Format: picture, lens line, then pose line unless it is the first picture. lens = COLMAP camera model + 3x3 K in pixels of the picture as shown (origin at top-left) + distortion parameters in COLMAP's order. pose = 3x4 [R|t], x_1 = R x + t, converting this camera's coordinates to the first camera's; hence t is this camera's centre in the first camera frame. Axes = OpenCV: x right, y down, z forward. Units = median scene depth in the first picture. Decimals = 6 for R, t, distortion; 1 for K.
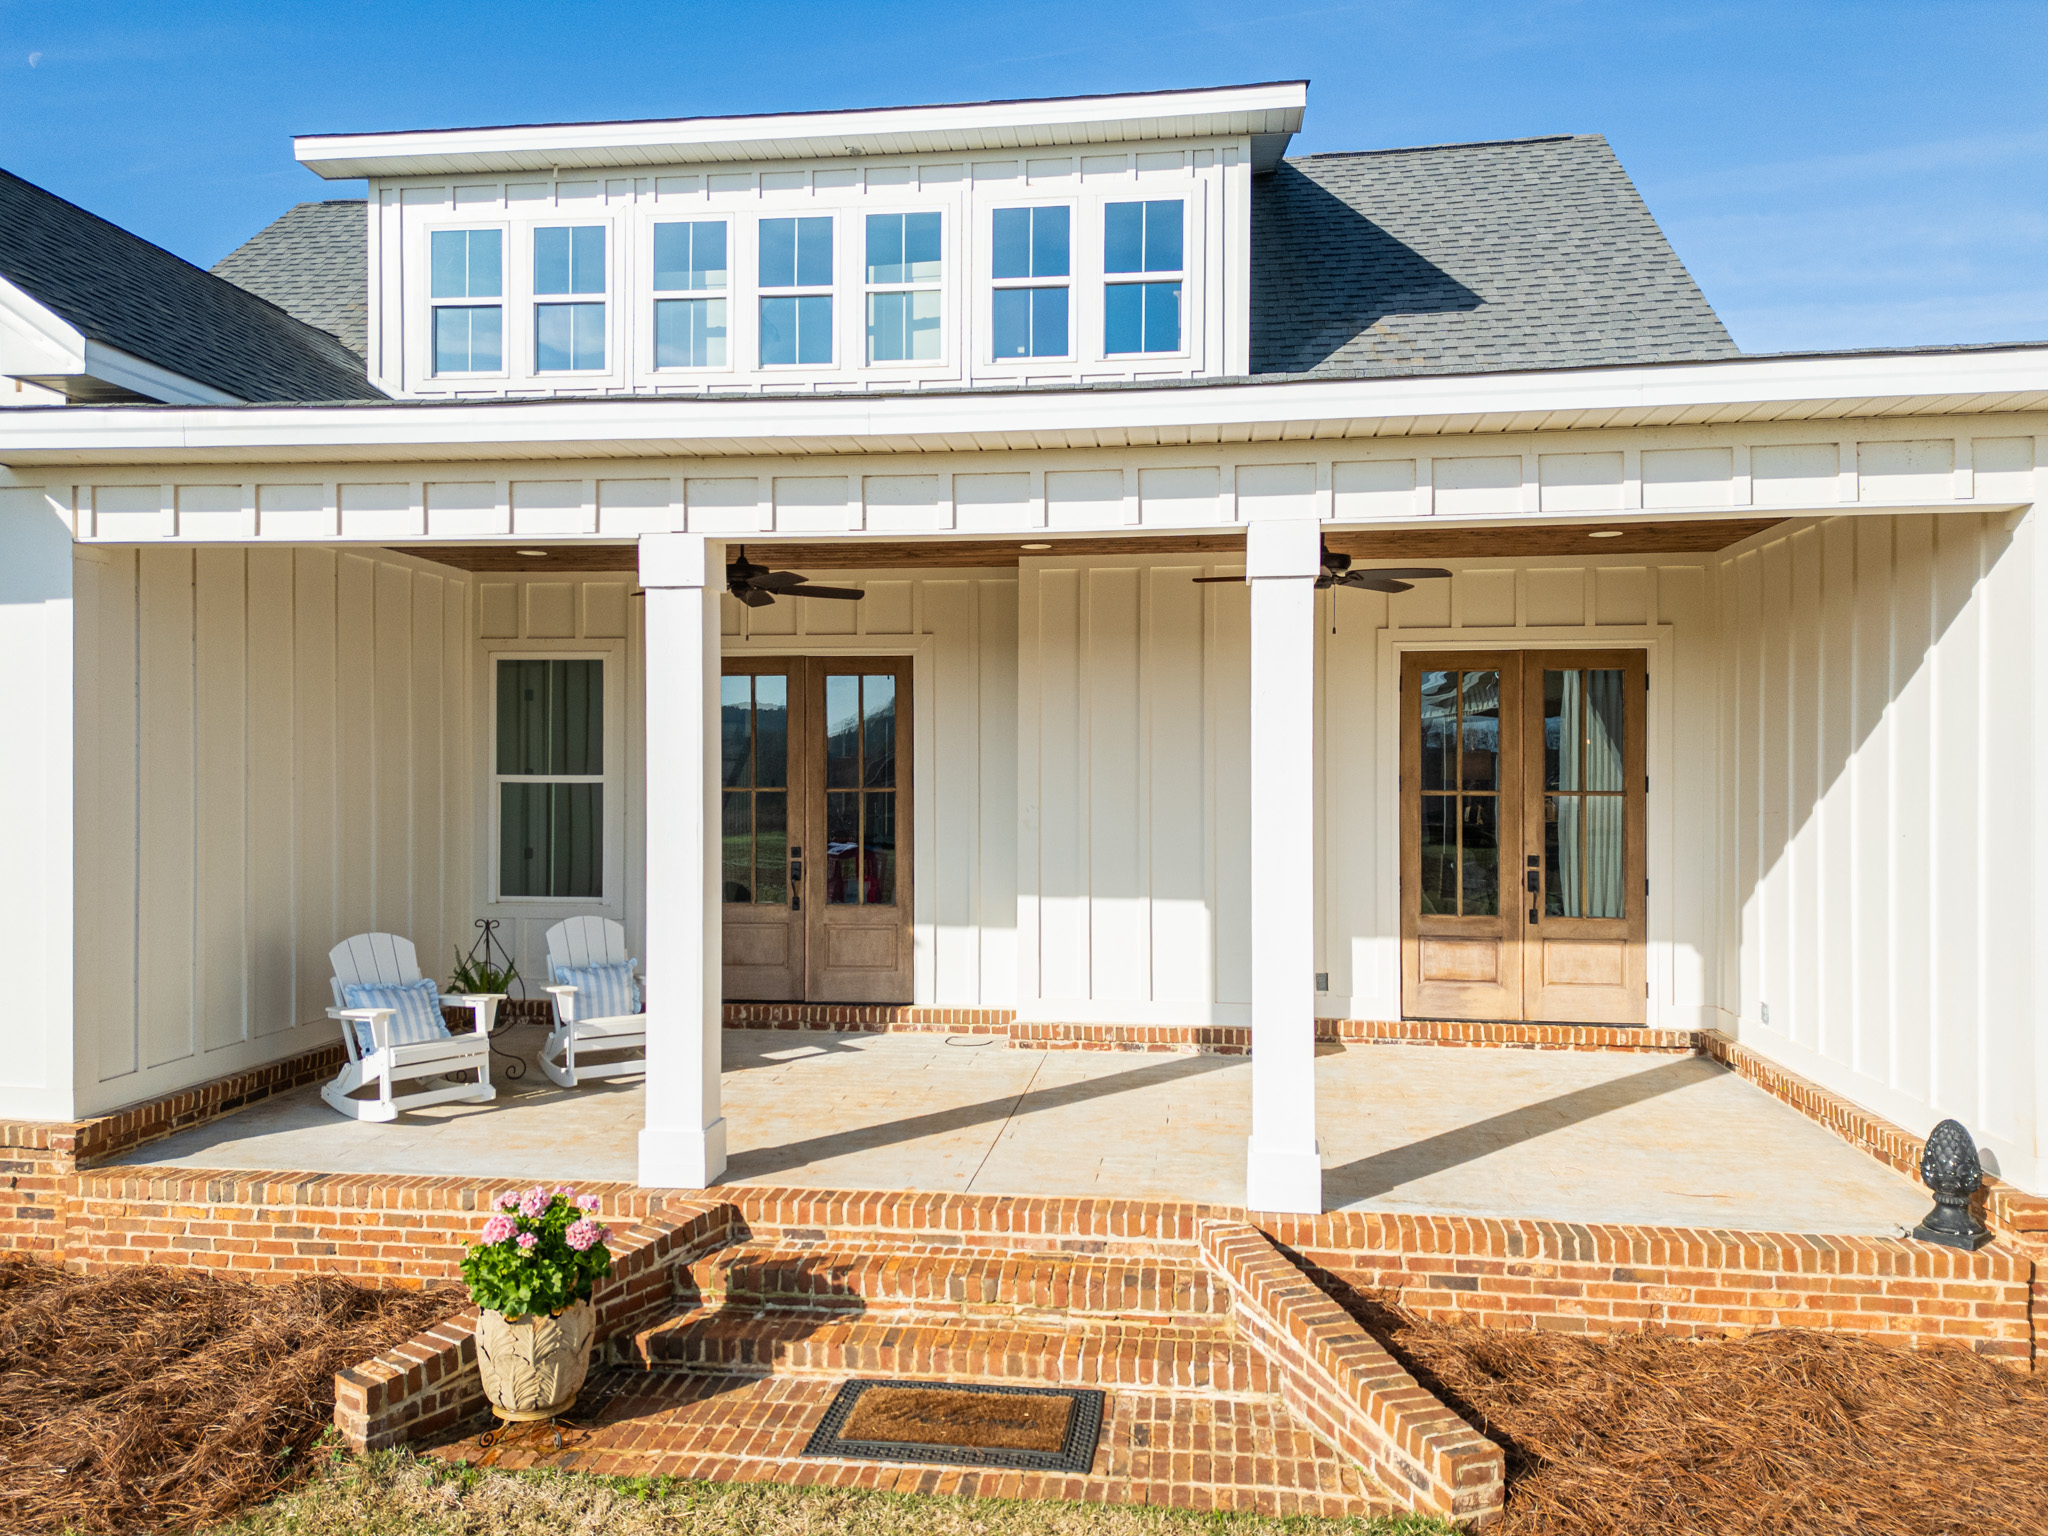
lens RADIAL K [[1476.1, 0, 1024.0], [0, 1476.1, 768.0], [0, 0, 1]] dist [0.075308, -0.001276]
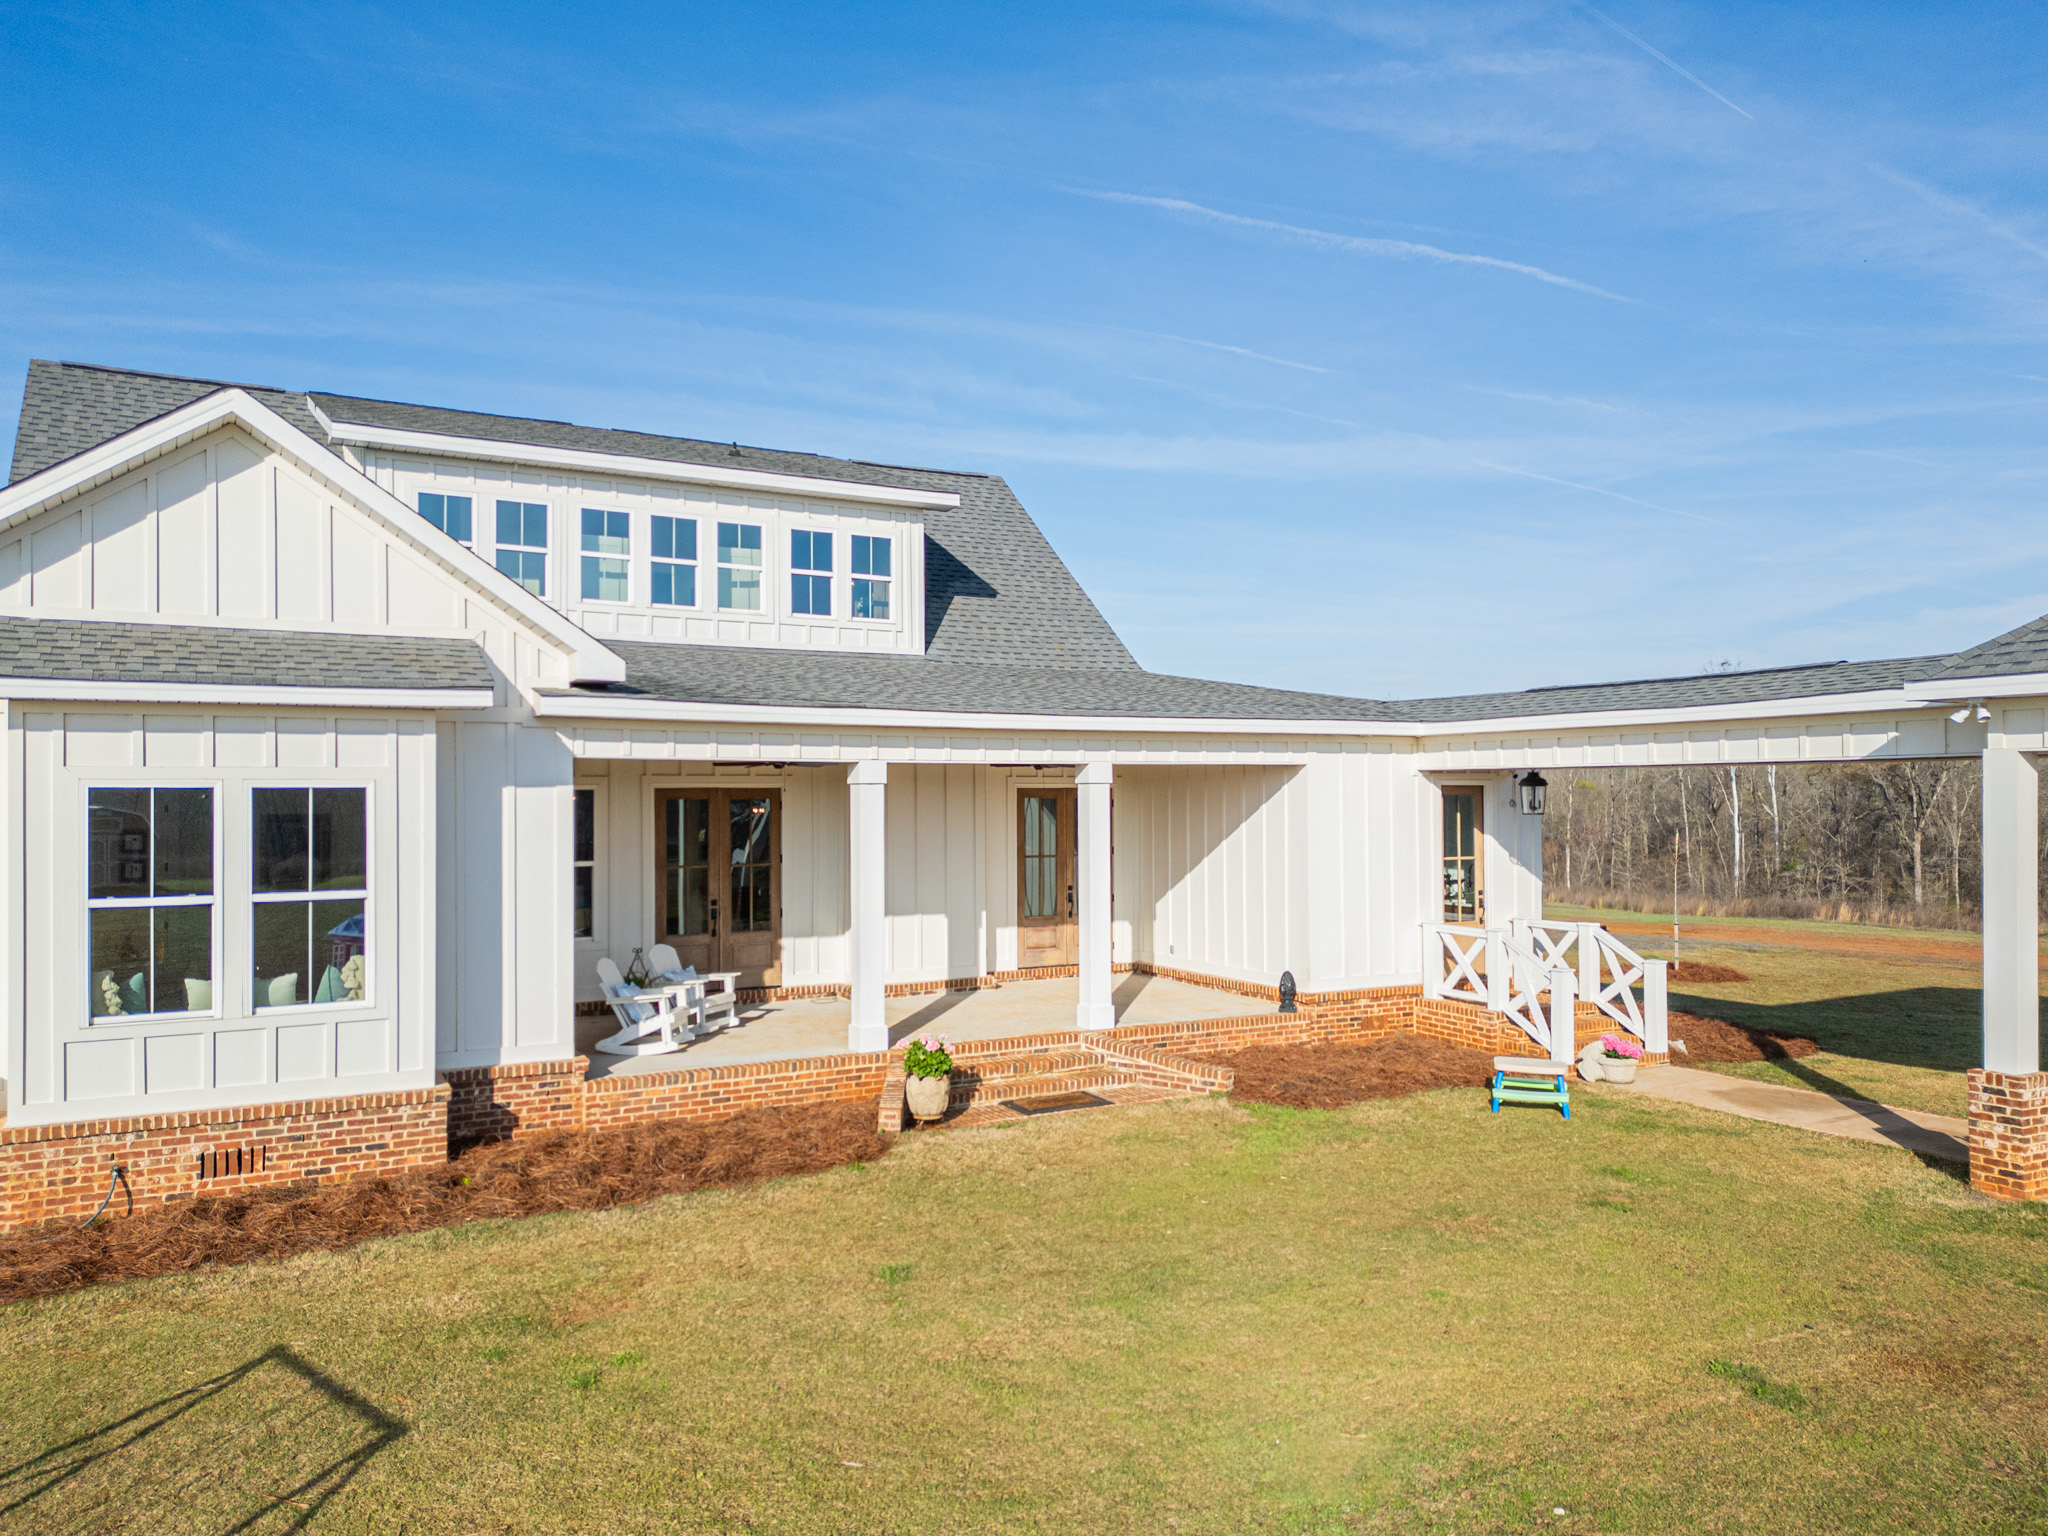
lens RADIAL K [[1555.2, 0, 1024.0], [0, 1555.2, 768.0], [0, 0, 1]] dist [0.331745, -0.000546]
pose [[0.798333, 0.004999, 0.602196, -1.031407], [0.003006, 0.999920, -0.012287, -0.079701], [-0.602209, 0.011619, 0.798254, -0.717236]]
